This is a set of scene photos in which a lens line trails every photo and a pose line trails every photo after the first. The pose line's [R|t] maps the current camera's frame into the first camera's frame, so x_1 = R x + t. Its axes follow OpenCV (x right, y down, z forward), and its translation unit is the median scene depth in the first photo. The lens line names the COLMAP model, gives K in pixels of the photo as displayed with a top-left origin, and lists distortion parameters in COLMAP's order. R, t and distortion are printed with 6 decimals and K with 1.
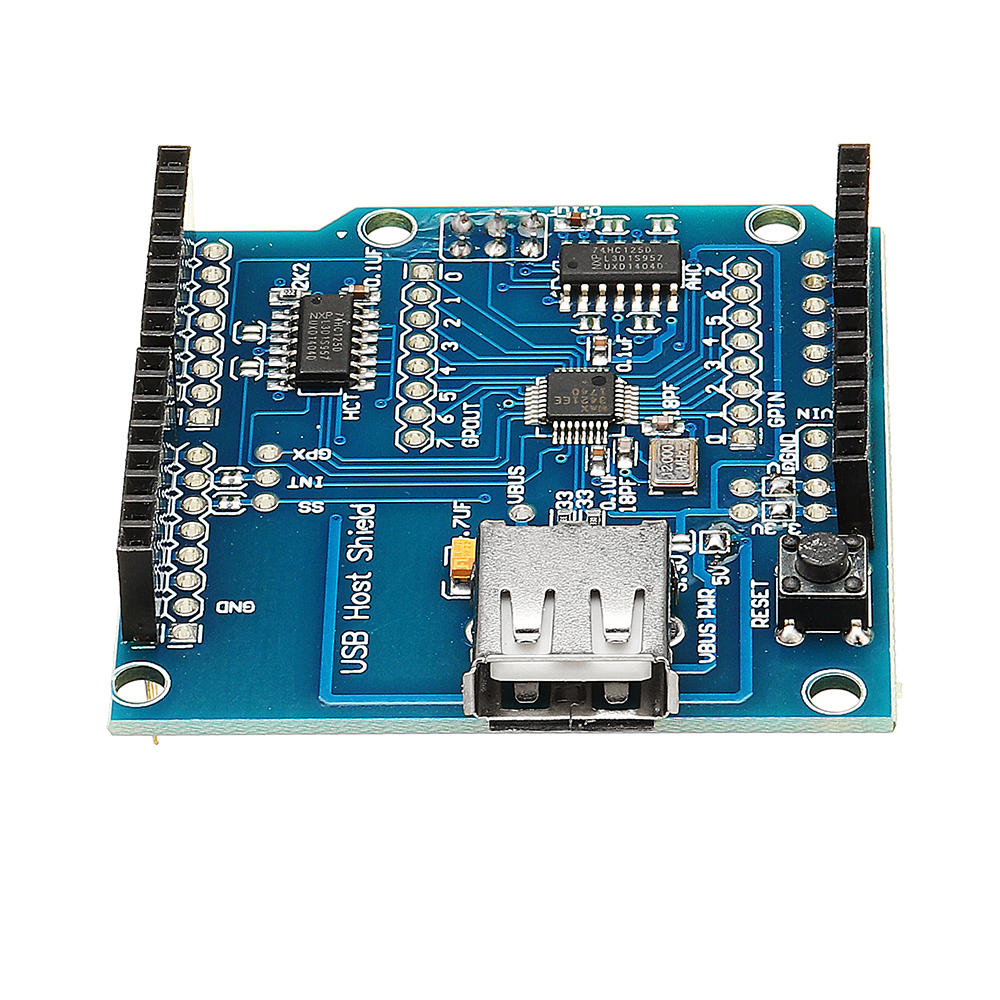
lens RADIAL K [[7301.6, 0, 438.0], [0, 7301.6, 505.2], [0, 0, 1]] dist [0.829732, 0.000000]
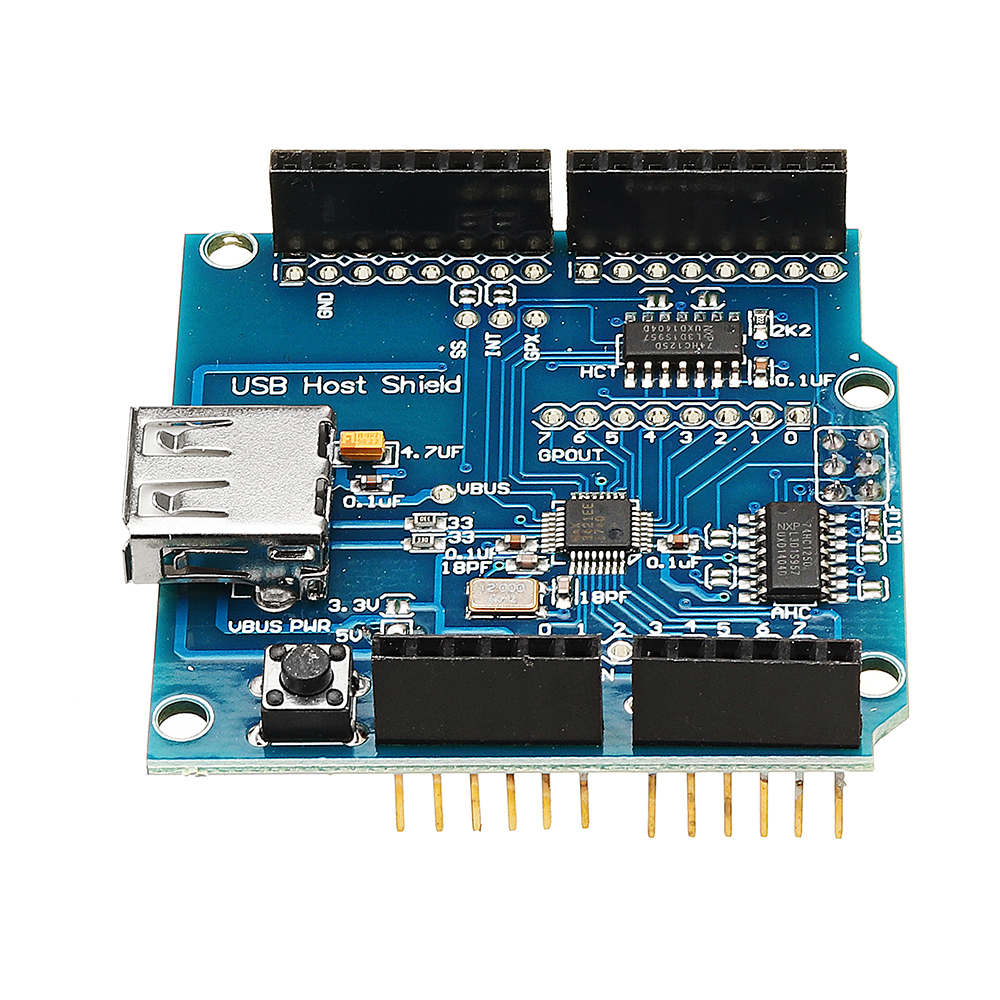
lens RADIAL K [[6184.8, 0, 502.2], [0, 6184.8, 503.5], [0, 0, 1]] dist [0.525902, 0.000000]
pose [[0.014201, 0.755500, -0.654995, 0.588790], [-0.653391, 0.502869, 0.565865, -0.501545], [0.756887, 0.419932, 0.500778, 0.554933]]
